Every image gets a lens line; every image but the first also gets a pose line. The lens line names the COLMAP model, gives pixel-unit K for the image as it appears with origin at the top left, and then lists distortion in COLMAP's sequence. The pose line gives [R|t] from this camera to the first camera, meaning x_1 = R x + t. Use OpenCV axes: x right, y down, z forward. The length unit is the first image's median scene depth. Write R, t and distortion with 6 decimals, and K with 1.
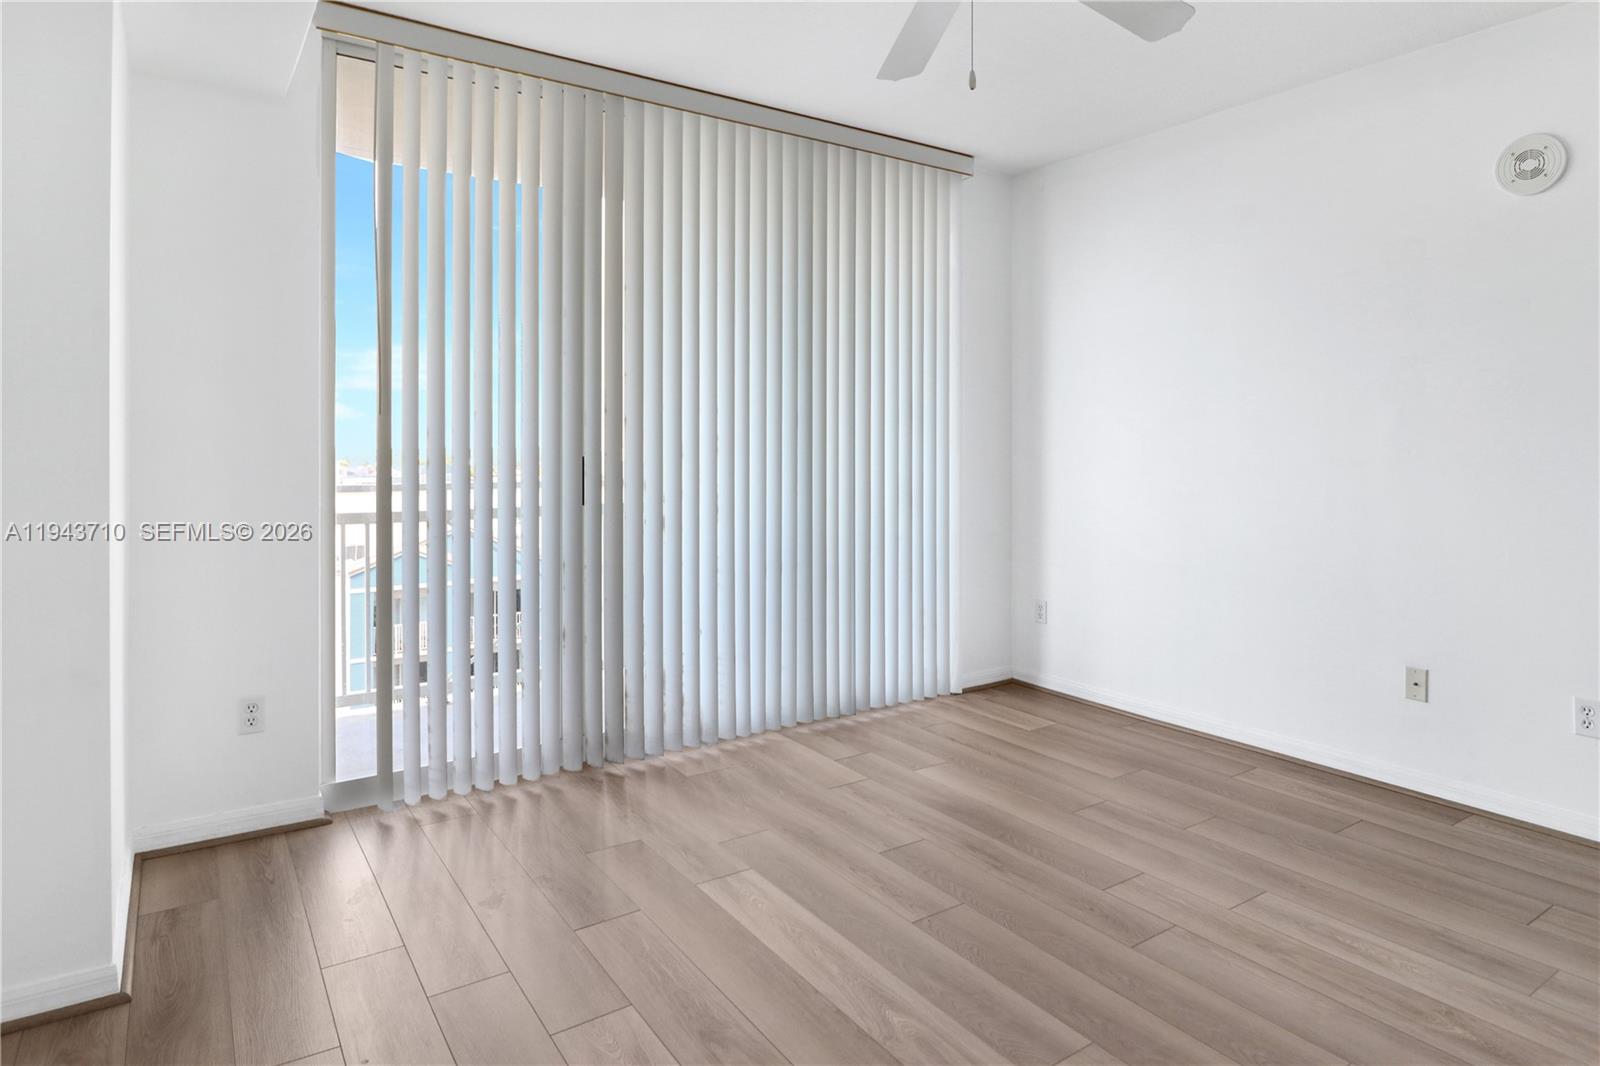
lens RADIAL K [[918.5, 0, 818.3], [0, 918.5, 453.5], [0, 0, 1]] dist [0.000584, -0.000497]
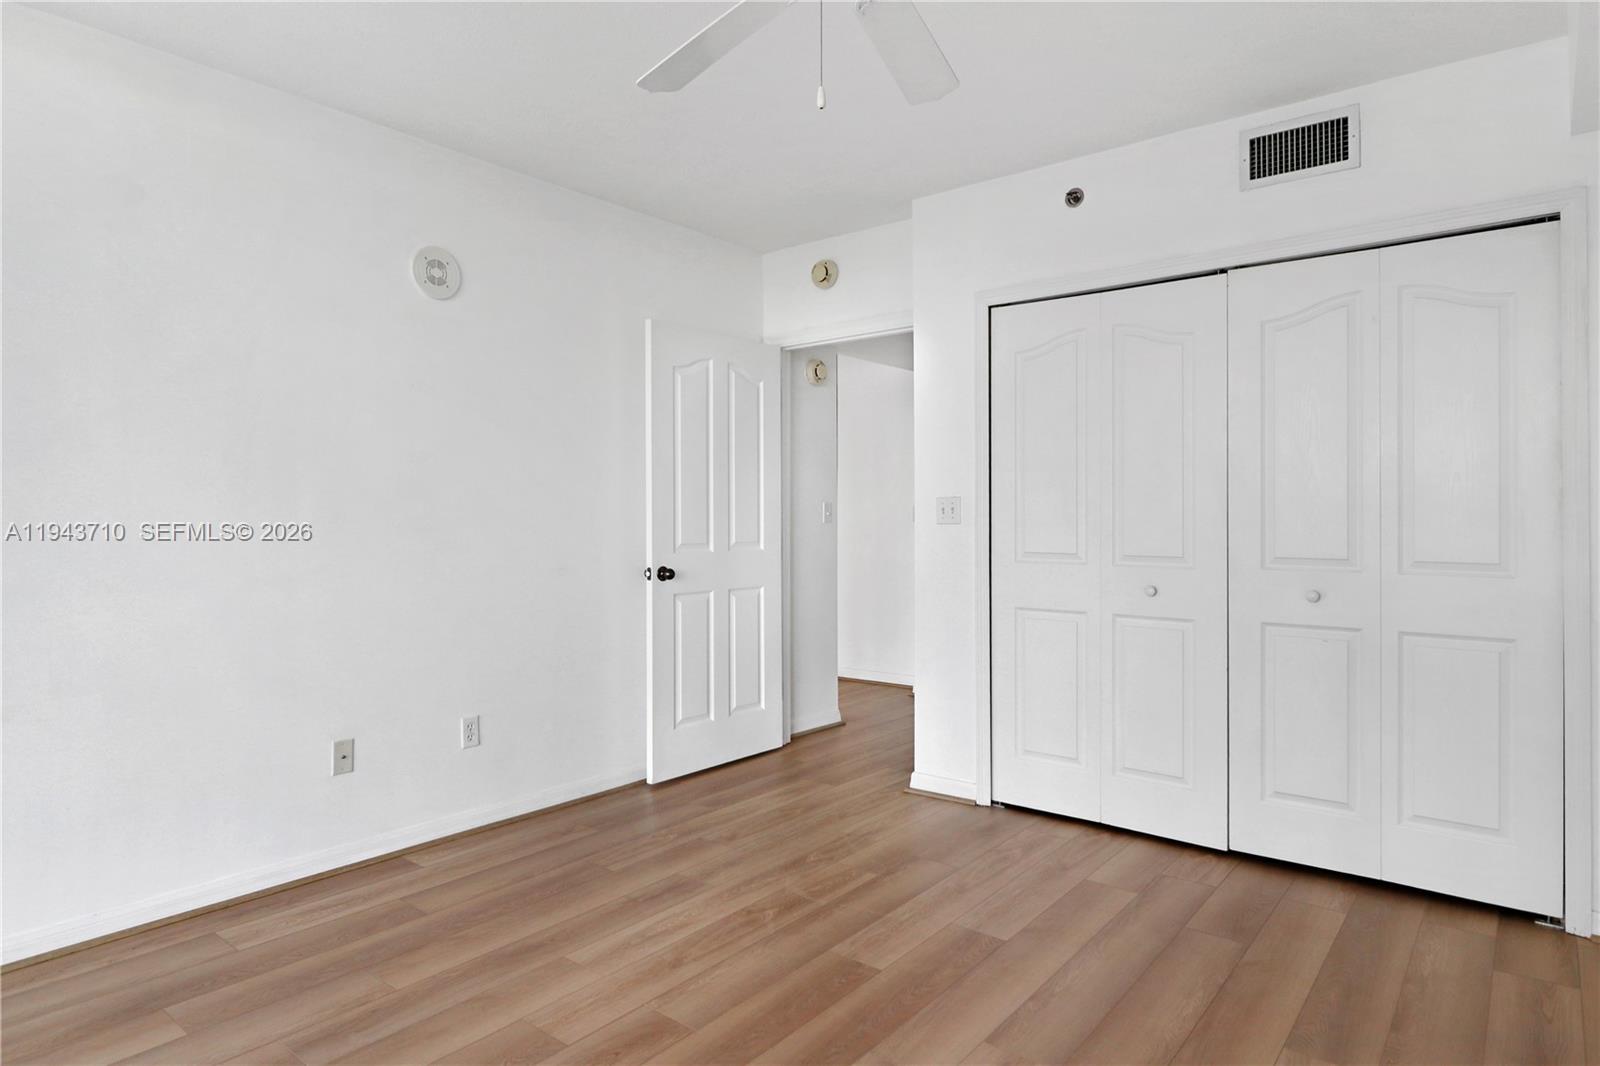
lens RADIAL K [[918.5, 0, 801.9], [0, 918.5, 526.6], [0, 0, 1]] dist [0.000584, -0.000497]
pose [[-0.286803, -0.007097, 0.957963, -0.554615], [0.005883, 0.999941, 0.009169, -0.001527], [-0.957972, 0.008265, -0.286744, 1.049606]]
